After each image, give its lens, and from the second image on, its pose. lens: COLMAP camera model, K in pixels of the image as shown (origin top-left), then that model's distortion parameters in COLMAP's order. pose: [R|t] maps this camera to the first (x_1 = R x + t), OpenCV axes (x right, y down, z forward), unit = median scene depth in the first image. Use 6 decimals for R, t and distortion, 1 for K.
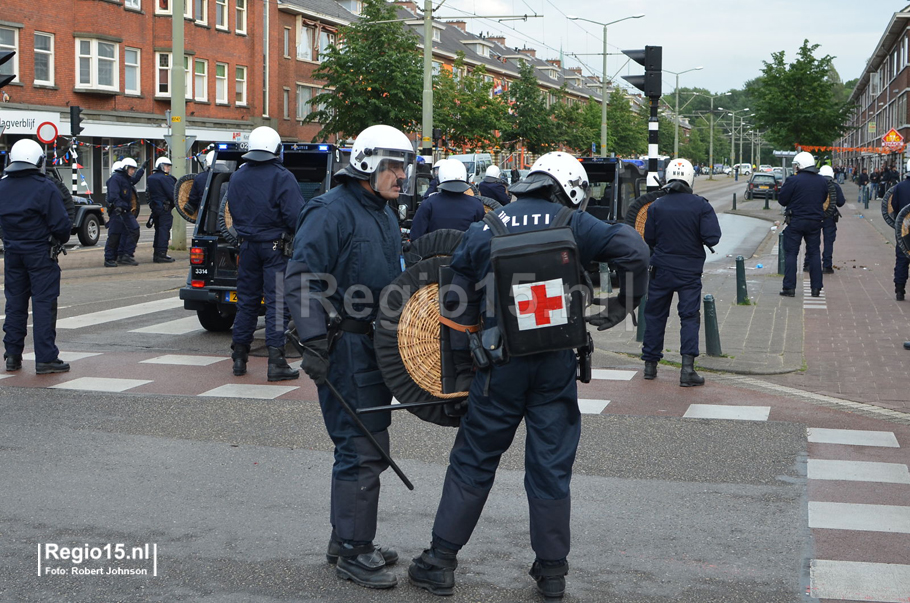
lens RADIAL K [[1395.4, 0, 455.0], [0, 1395.4, 301.5], [0, 0, 1]] dist [-0.121606, -0.036875]
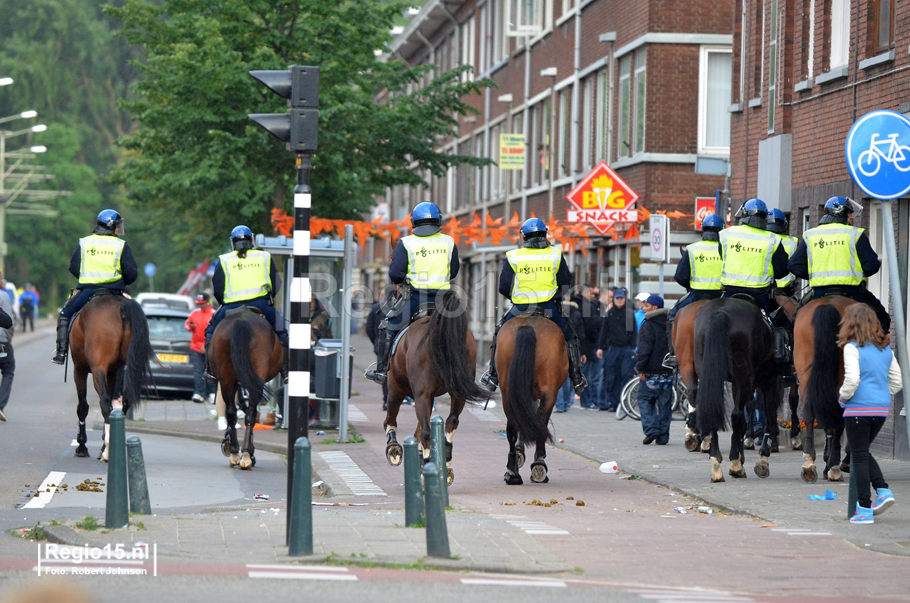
lens RADIAL K [[6431.0, 0, 455.0], [0, 6431.0, 301.5], [0, 0, 1]] dist [0.172683, 3.498504]
pose [[0.957054, 0.016054, 0.289465, -0.114189], [0.011480, 0.995584, -0.093172, 0.033577], [-0.289682, 0.092493, 0.952643, -0.315798]]
